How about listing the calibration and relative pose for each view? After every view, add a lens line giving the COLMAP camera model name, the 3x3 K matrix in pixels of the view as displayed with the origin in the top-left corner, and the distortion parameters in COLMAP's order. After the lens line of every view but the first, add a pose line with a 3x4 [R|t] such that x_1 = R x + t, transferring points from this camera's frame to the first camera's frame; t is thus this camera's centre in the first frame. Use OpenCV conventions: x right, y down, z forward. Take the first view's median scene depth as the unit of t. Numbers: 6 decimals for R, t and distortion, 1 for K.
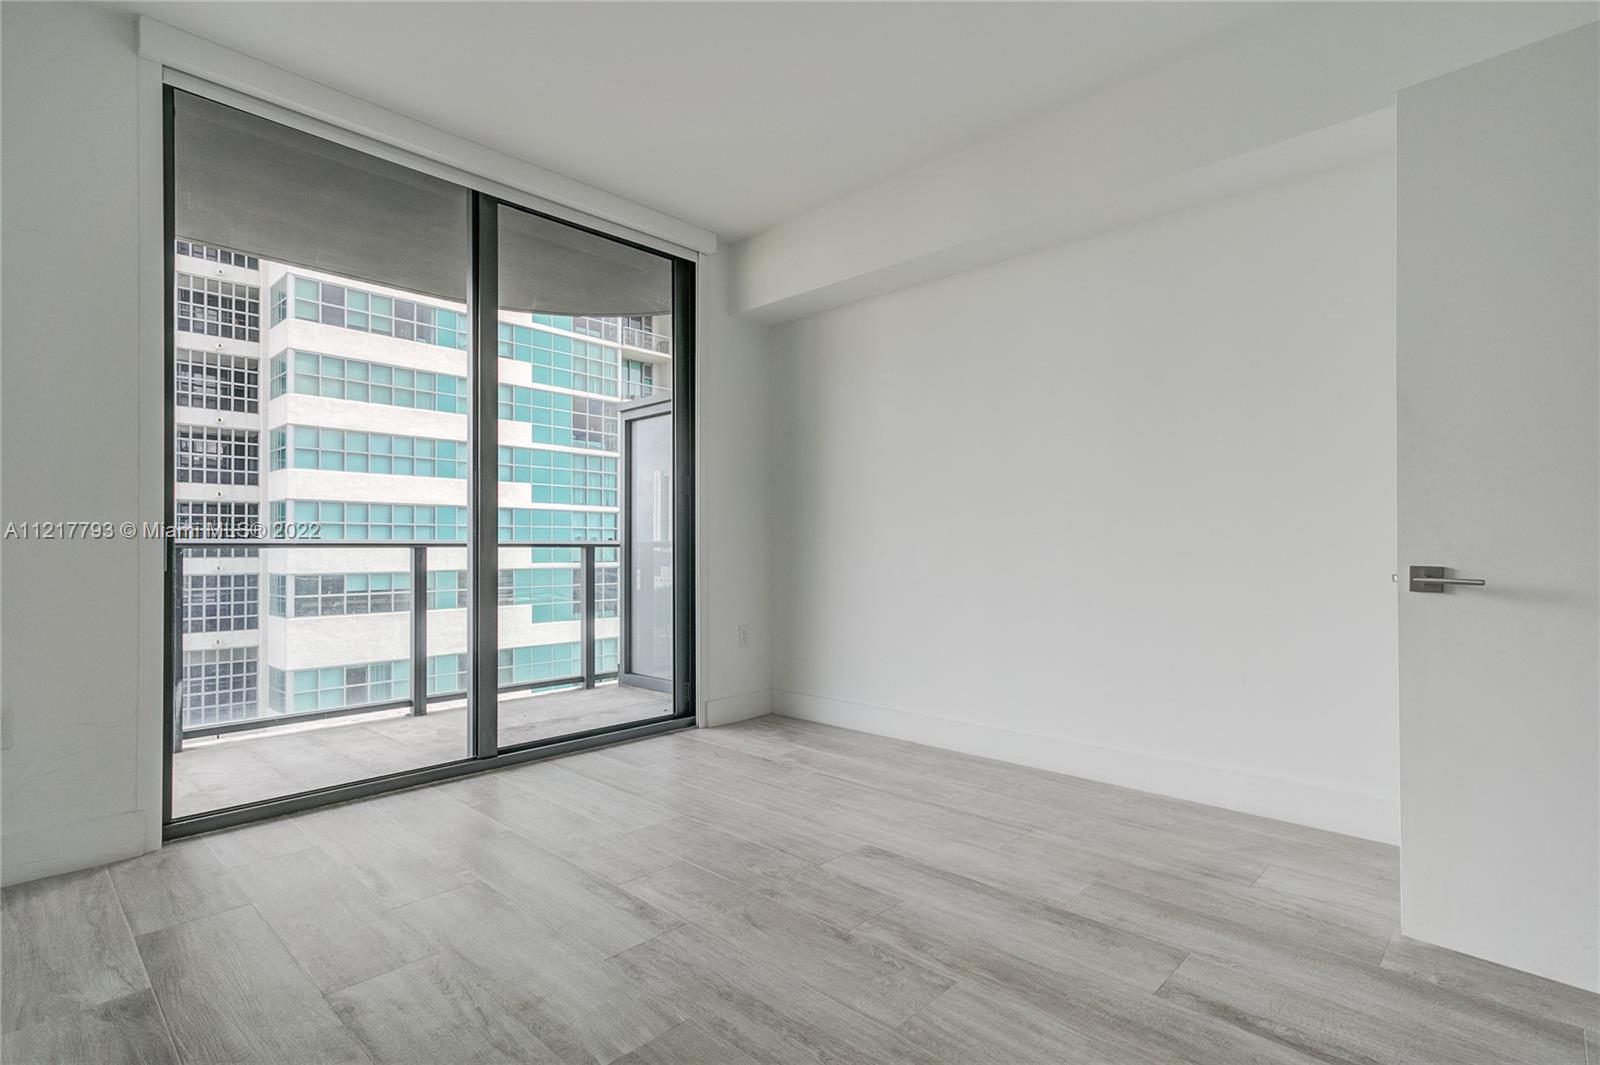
lens RADIAL K [[764.1, 0, 795.8], [0, 764.1, 548.1], [0, 0, 1]] dist [0.000669, 0.000453]
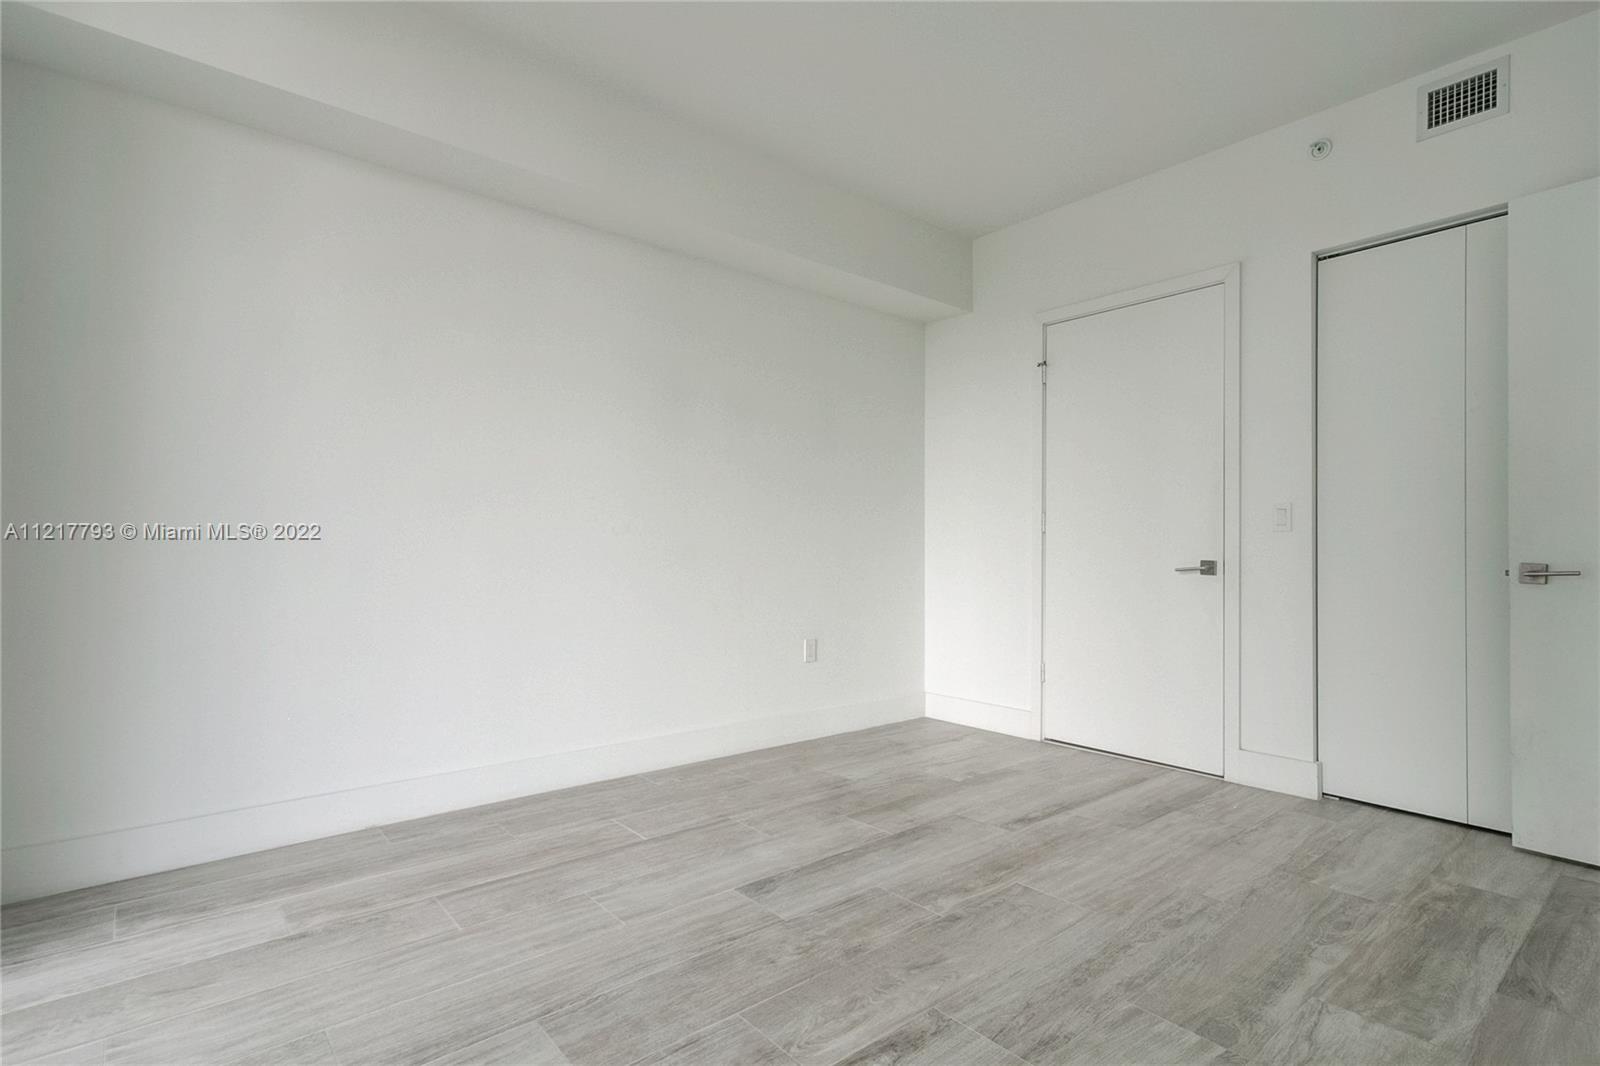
lens RADIAL K [[792.0, 0, 804.4], [0, 792.0, 545.9], [0, 0, 1]] dist [-0.000510, -0.000491]
pose [[0.106917, 0.004602, 0.994257, -0.823841], [-0.000377, 0.999989, -0.004588, 0.009024], [-0.994268, 0.000116, 0.106918, 0.875210]]
